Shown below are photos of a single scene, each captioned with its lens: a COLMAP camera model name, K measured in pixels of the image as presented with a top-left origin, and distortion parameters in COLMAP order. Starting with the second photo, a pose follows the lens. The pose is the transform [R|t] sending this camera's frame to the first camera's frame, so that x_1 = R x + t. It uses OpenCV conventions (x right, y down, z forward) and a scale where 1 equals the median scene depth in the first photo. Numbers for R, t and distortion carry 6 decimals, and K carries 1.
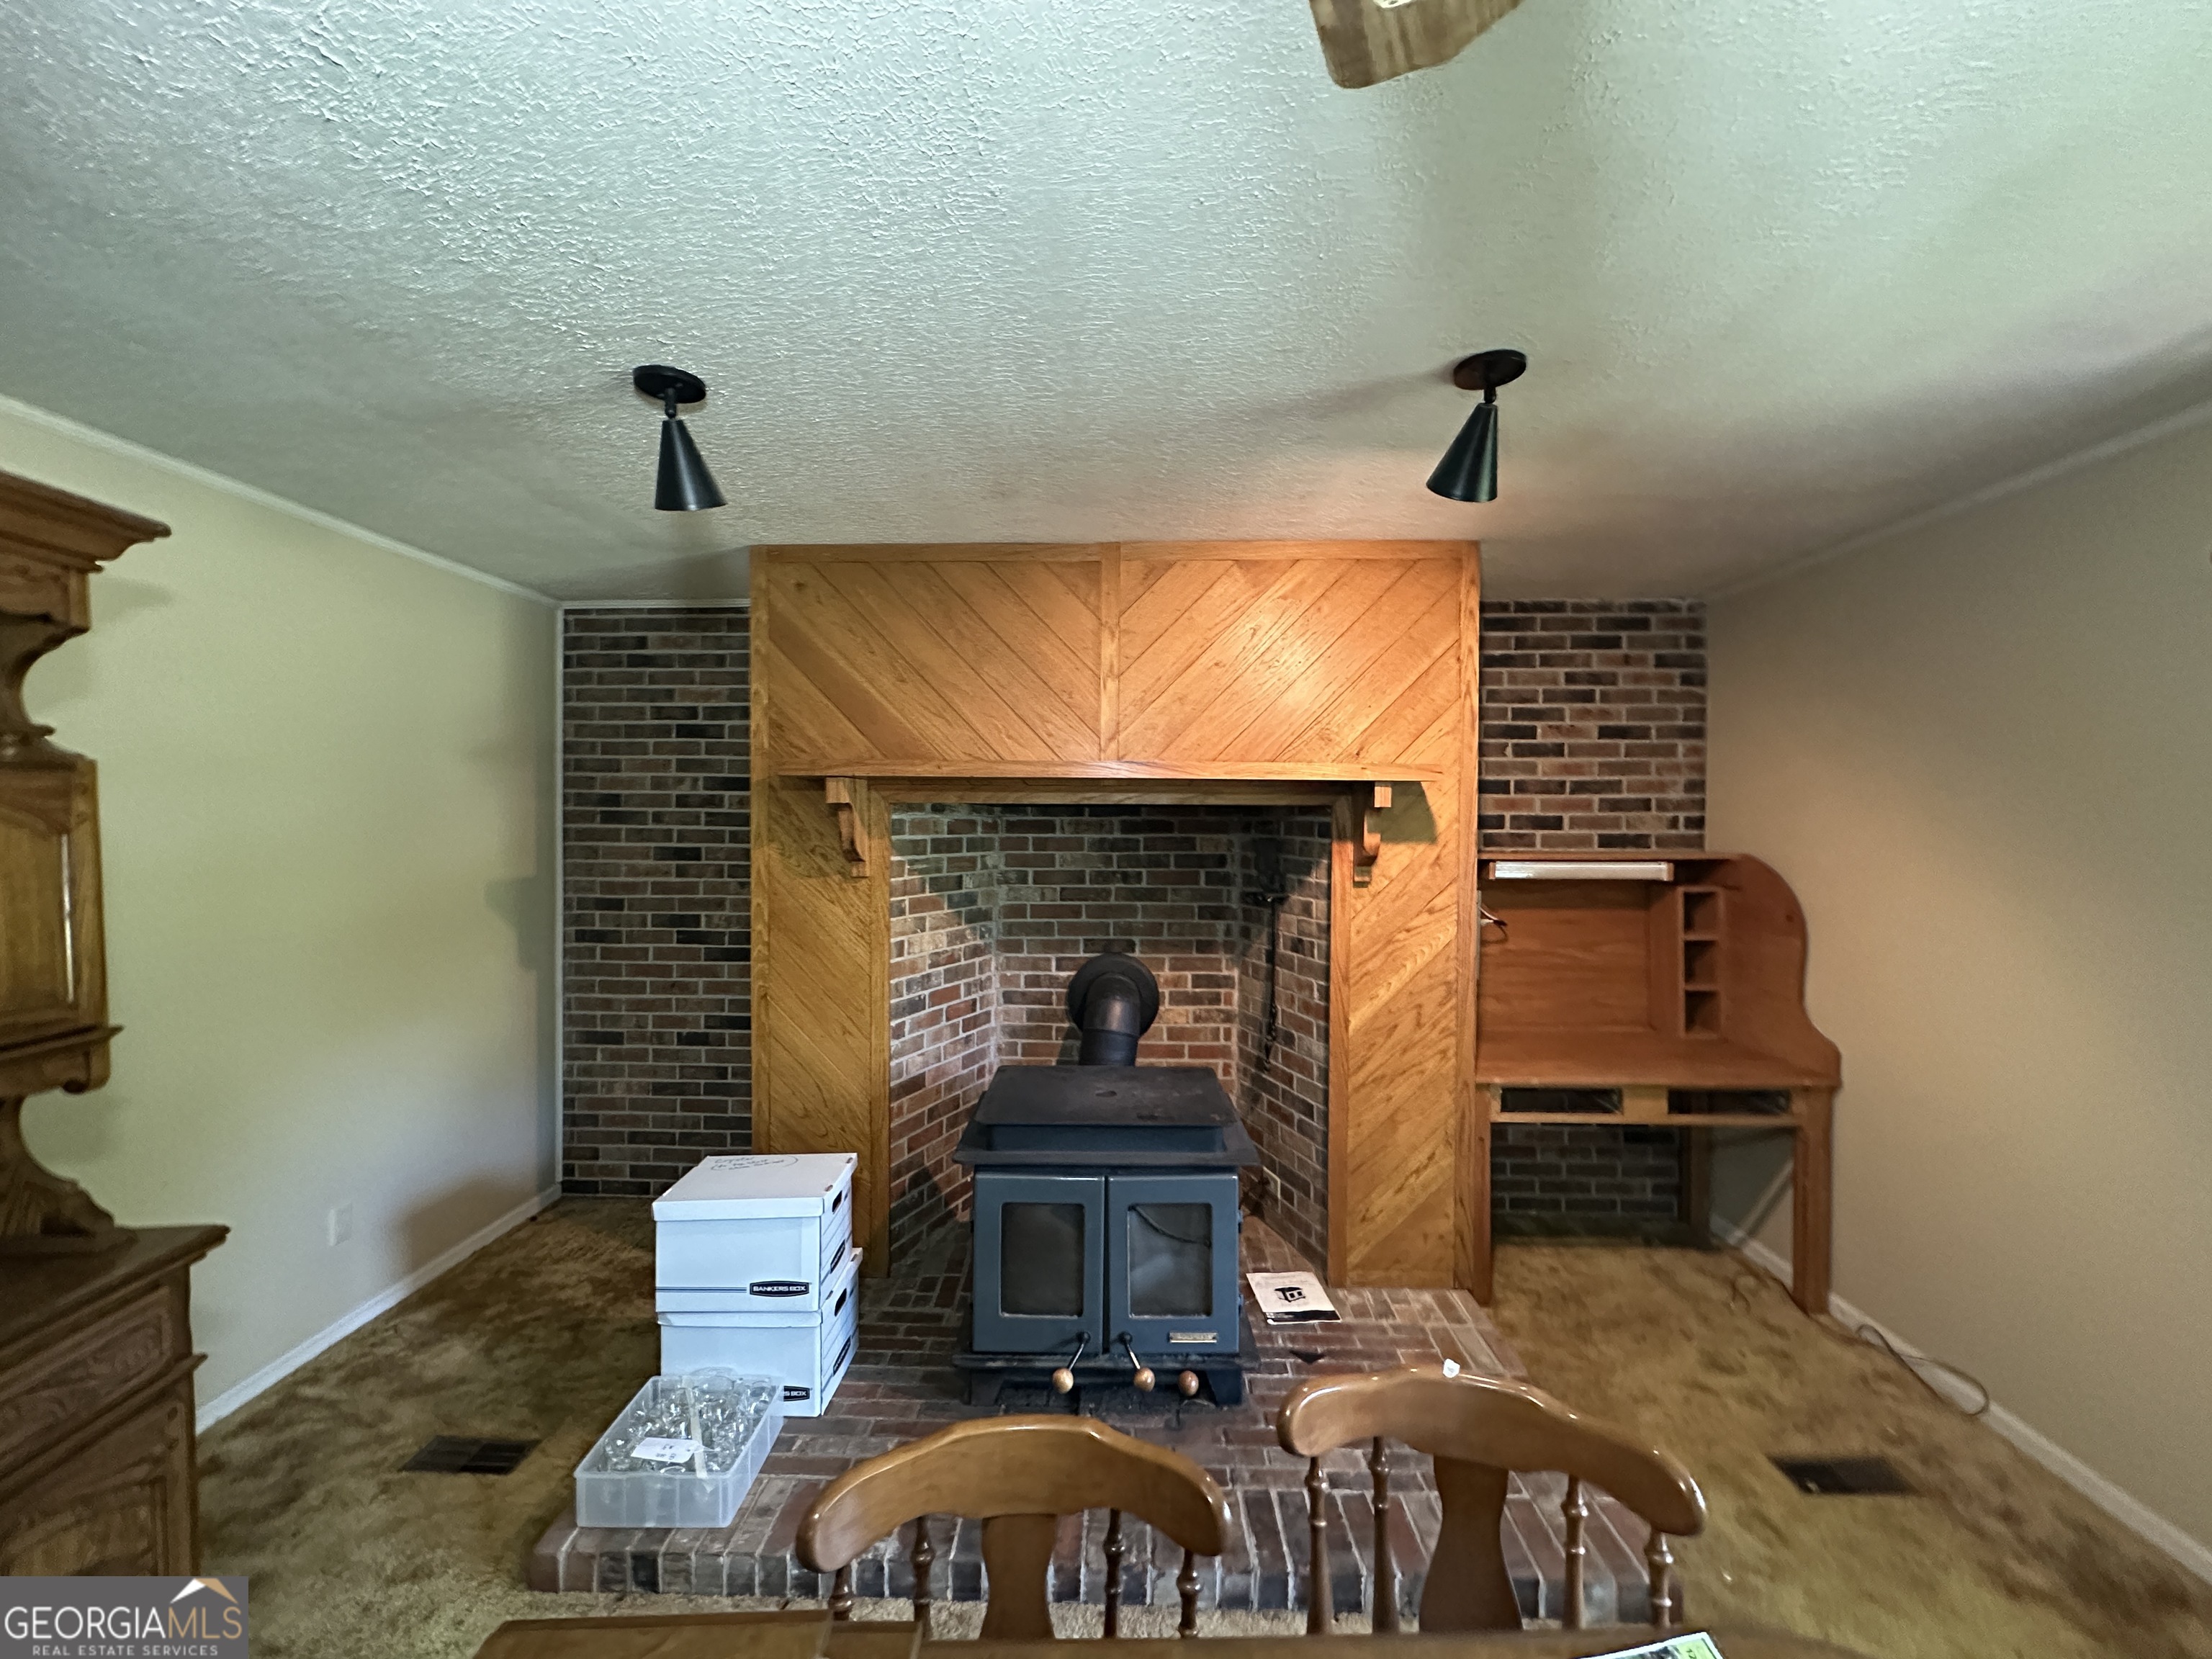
lens RADIAL K [[887.2, 0, 1104.3], [0, 887.2, 829.6], [0, 0, 1]] dist [-0.001244, 0.000739]
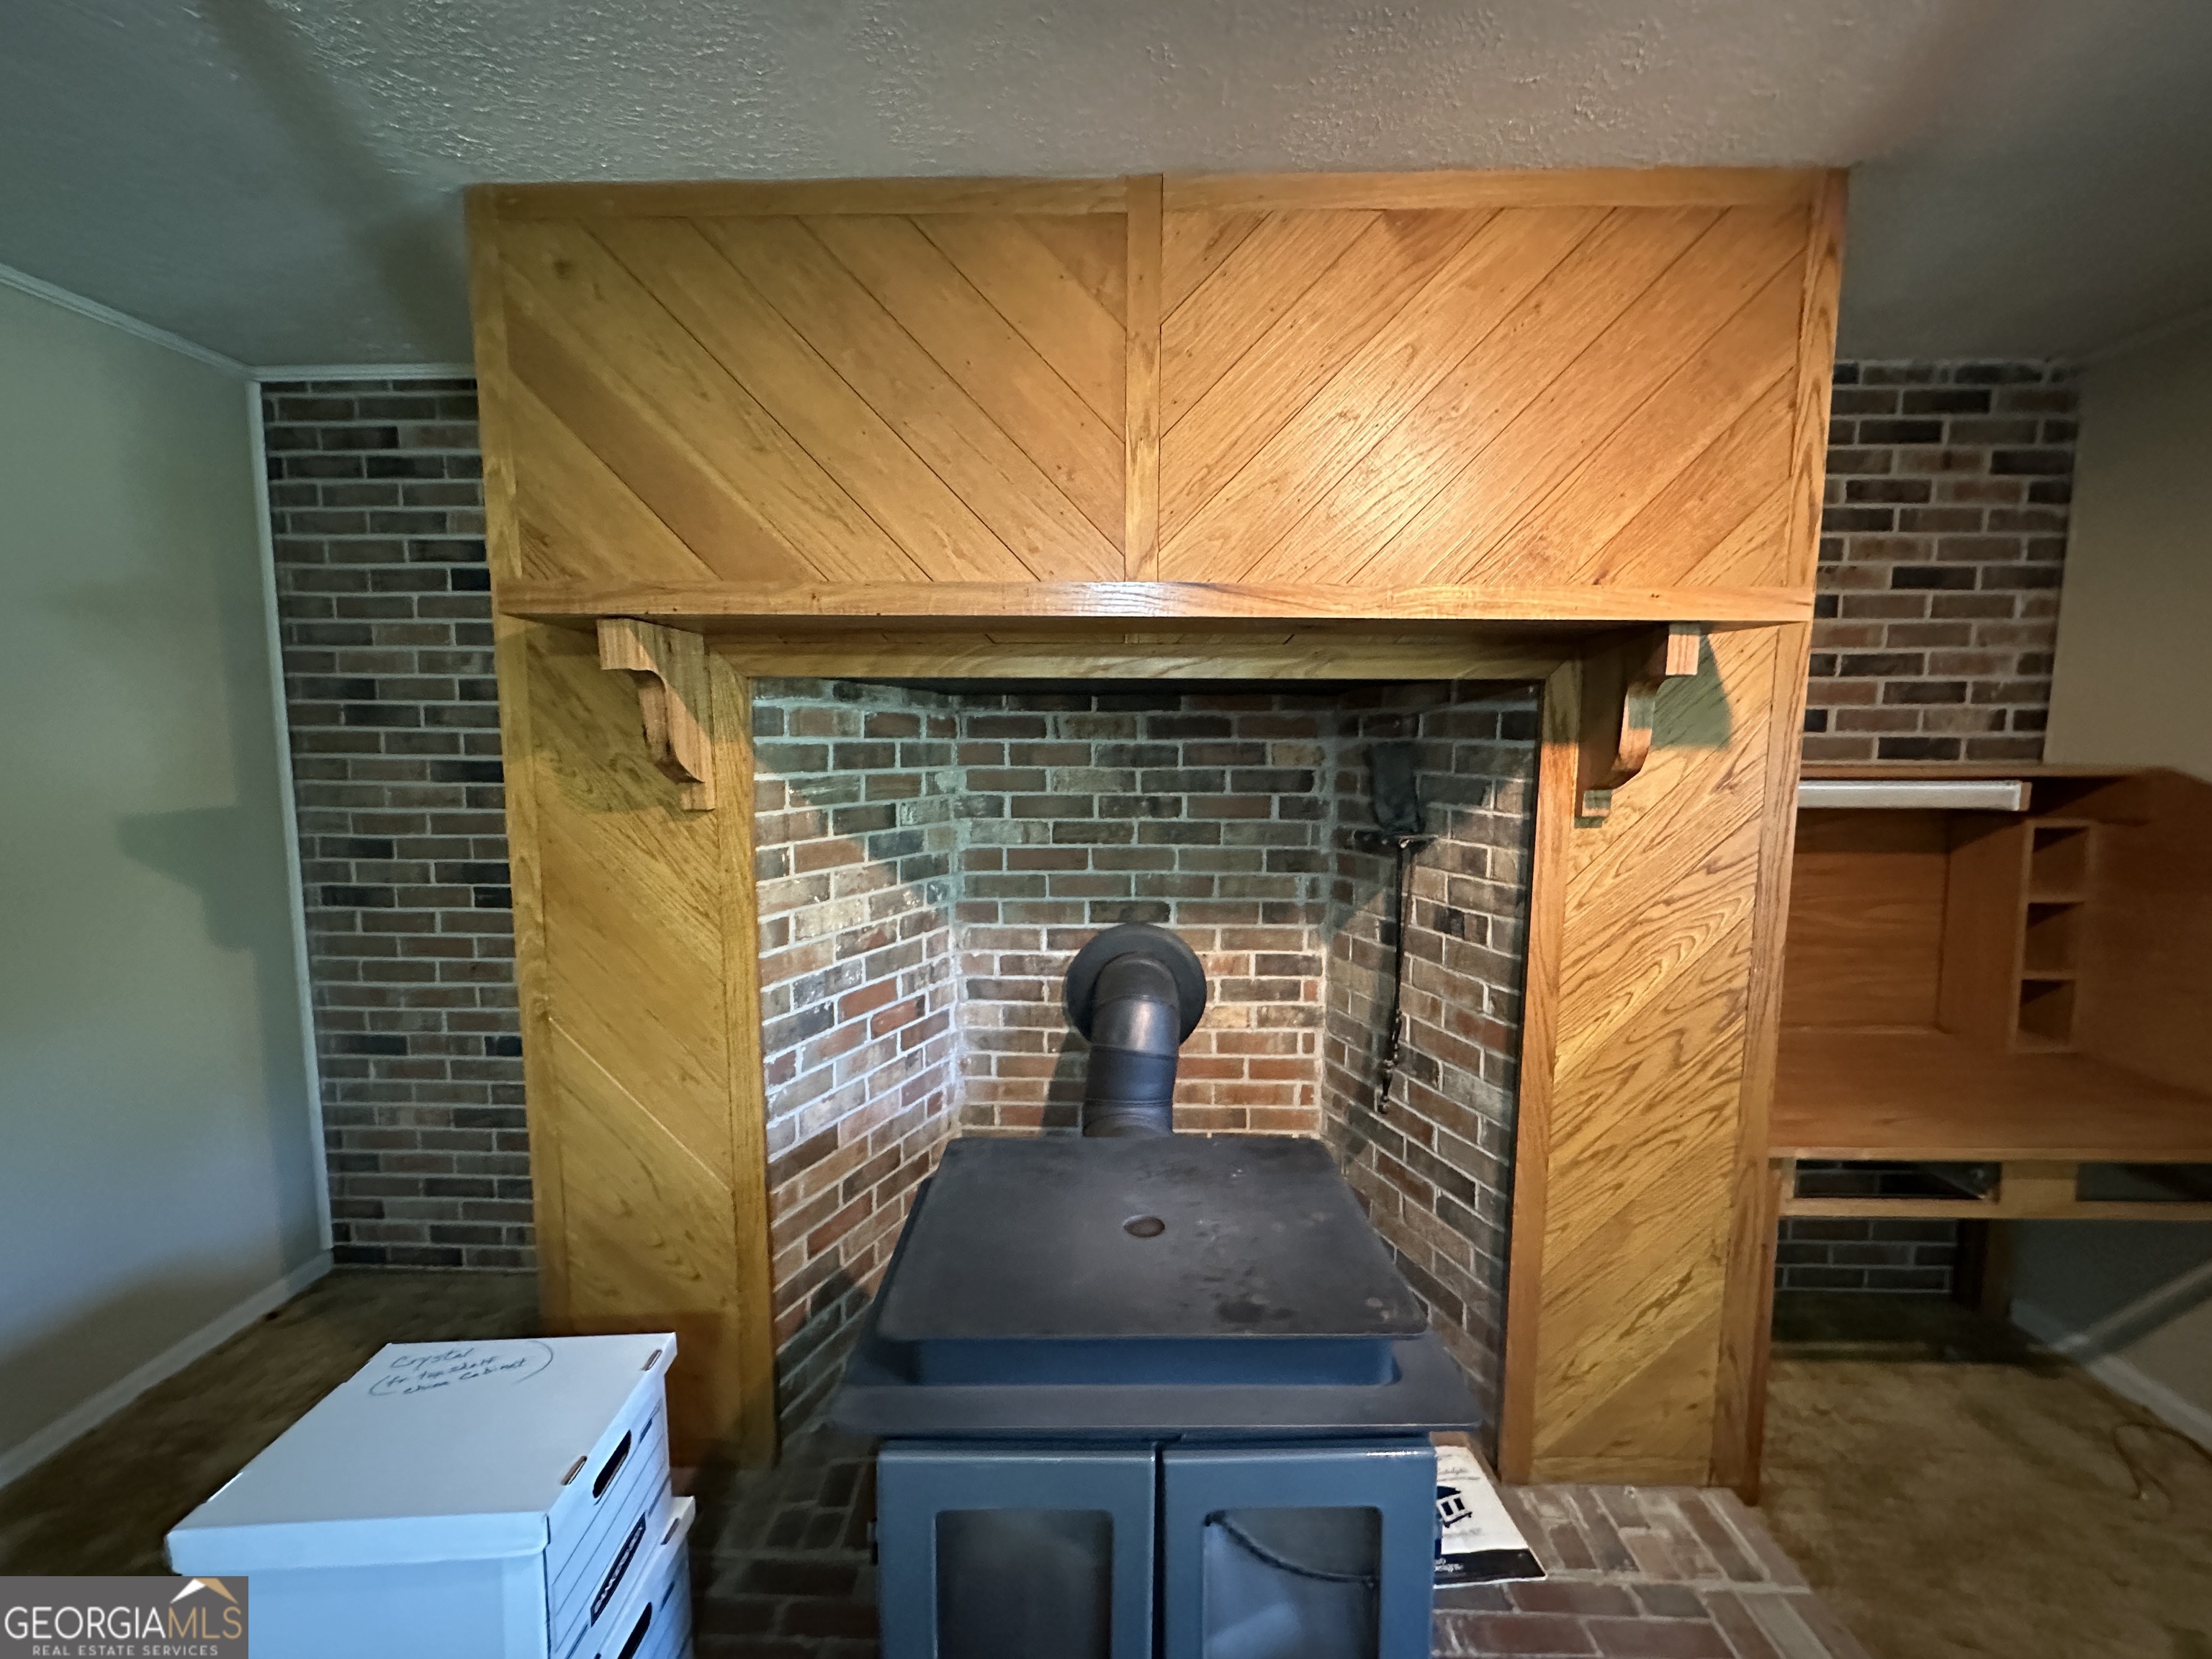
lens RADIAL K [[887.2, 0, 1104.3], [0, 887.2, 829.6], [0, 0, 1]] dist [-0.001244, 0.000739]
pose [[0.999943, -0.002641, 0.010309, -0.021543], [0.001709, 0.996003, 0.089305, 0.014349], [-0.010504, -0.089282, 0.995951, 0.394603]]
